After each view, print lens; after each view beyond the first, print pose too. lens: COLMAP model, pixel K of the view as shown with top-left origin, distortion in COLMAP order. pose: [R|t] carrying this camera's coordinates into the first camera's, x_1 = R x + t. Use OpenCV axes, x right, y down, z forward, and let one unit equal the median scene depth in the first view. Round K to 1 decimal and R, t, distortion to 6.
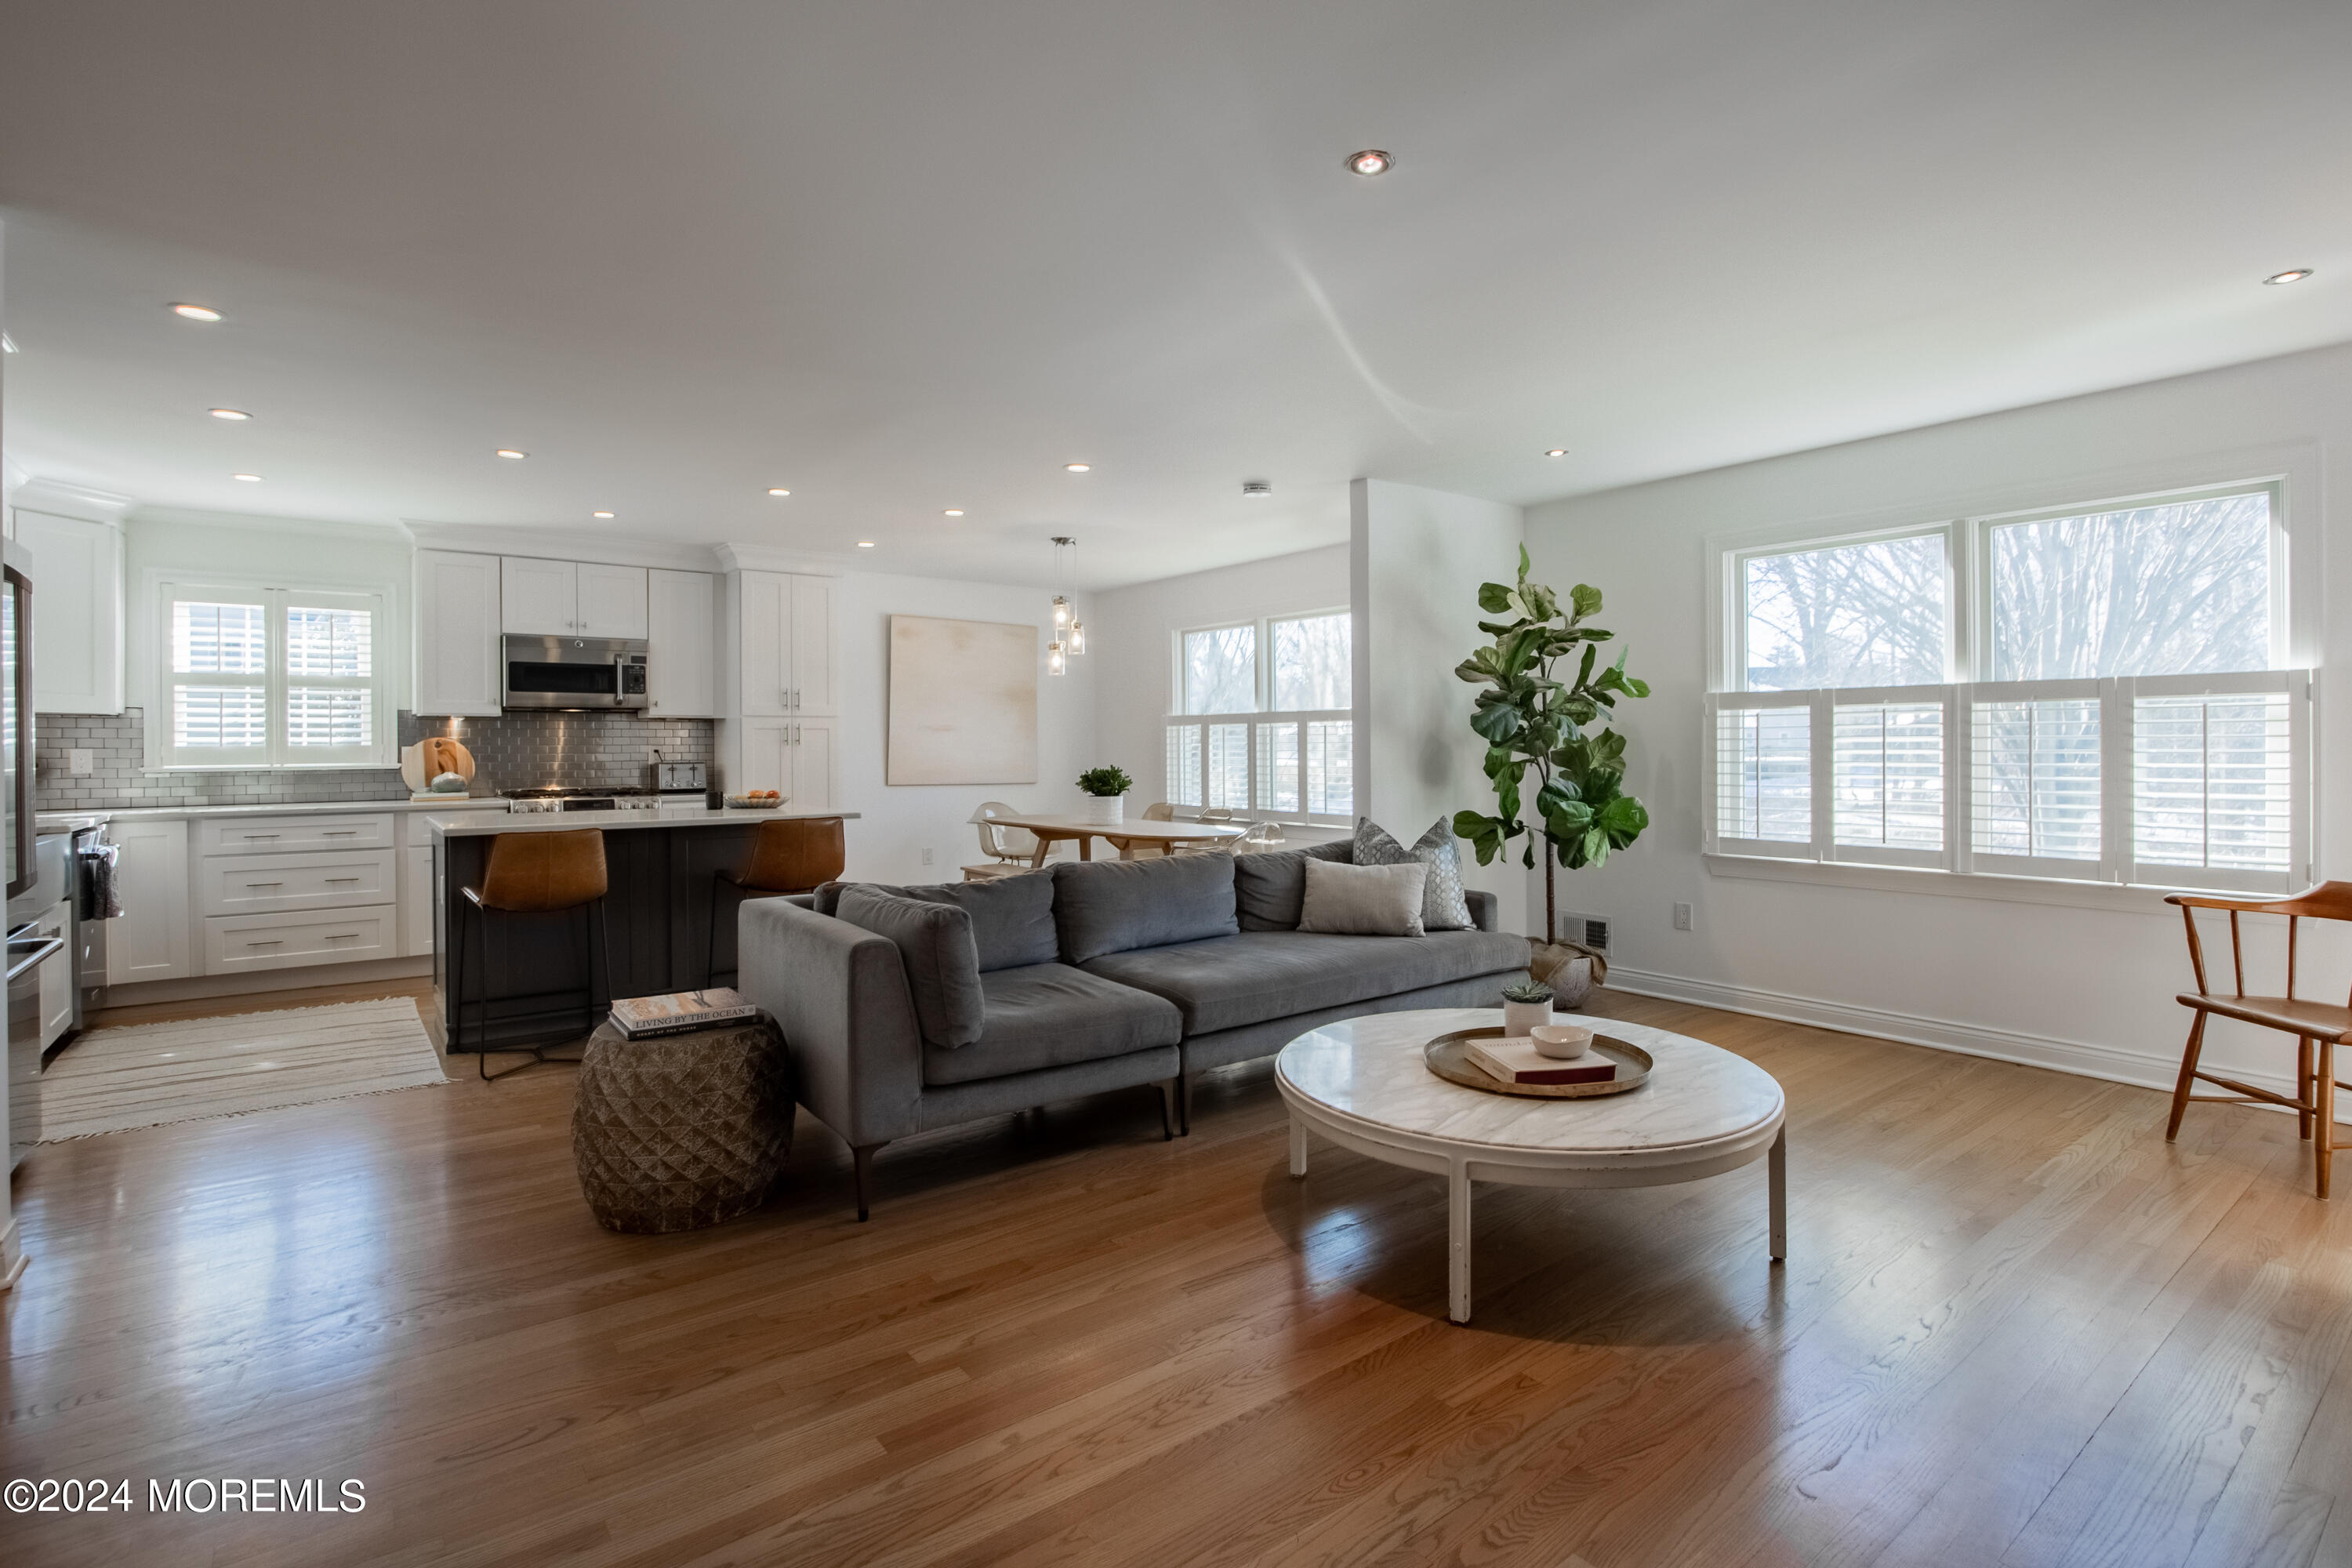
lens RADIAL K [[1097.1, 0, 1205.2], [0, 1097.1, 749.8], [0, 0, 1]] dist [-0.012072, -0.000547]
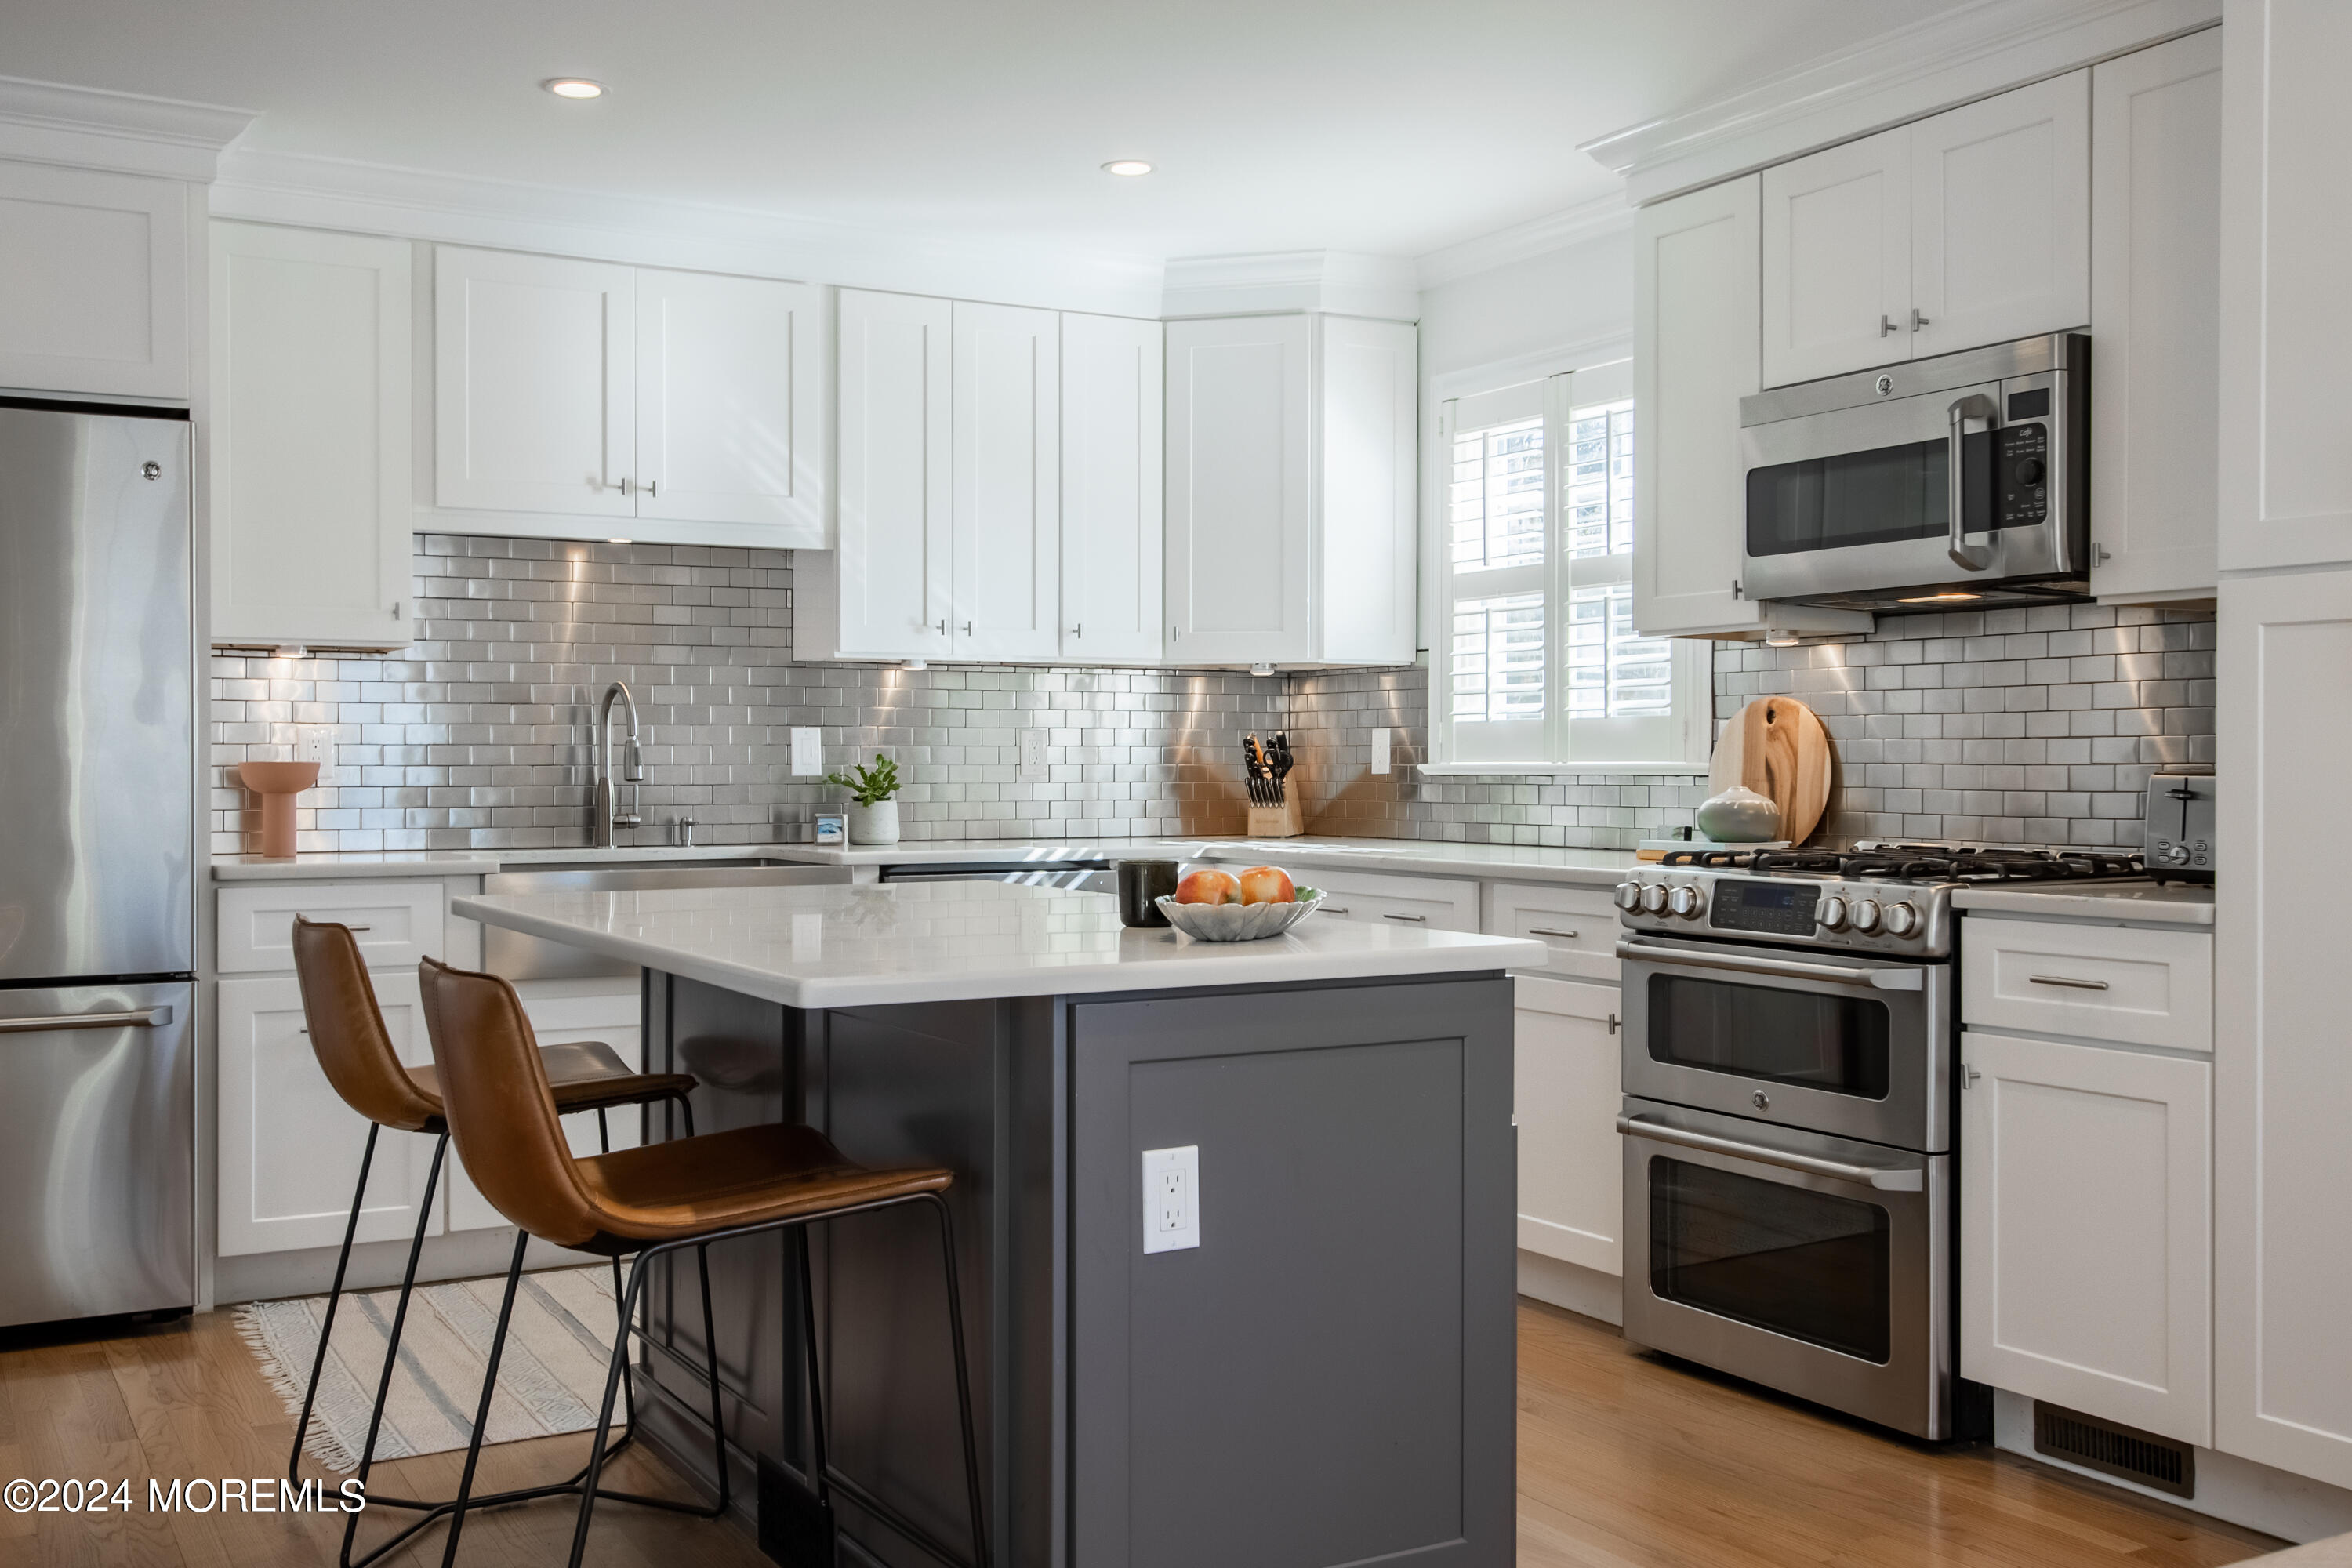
lens RADIAL K [[2265.7, 0, 1161.3], [0, 2265.7, 775.6], [0, 0, 1]] dist [0.004321, 0.000000]
pose [[-0.160869, 0.011926, -0.986904, 0.112612], [-0.006399, 0.999893, 0.013126, 0.008331], [0.986955, 0.008427, -0.160775, 0.990951]]
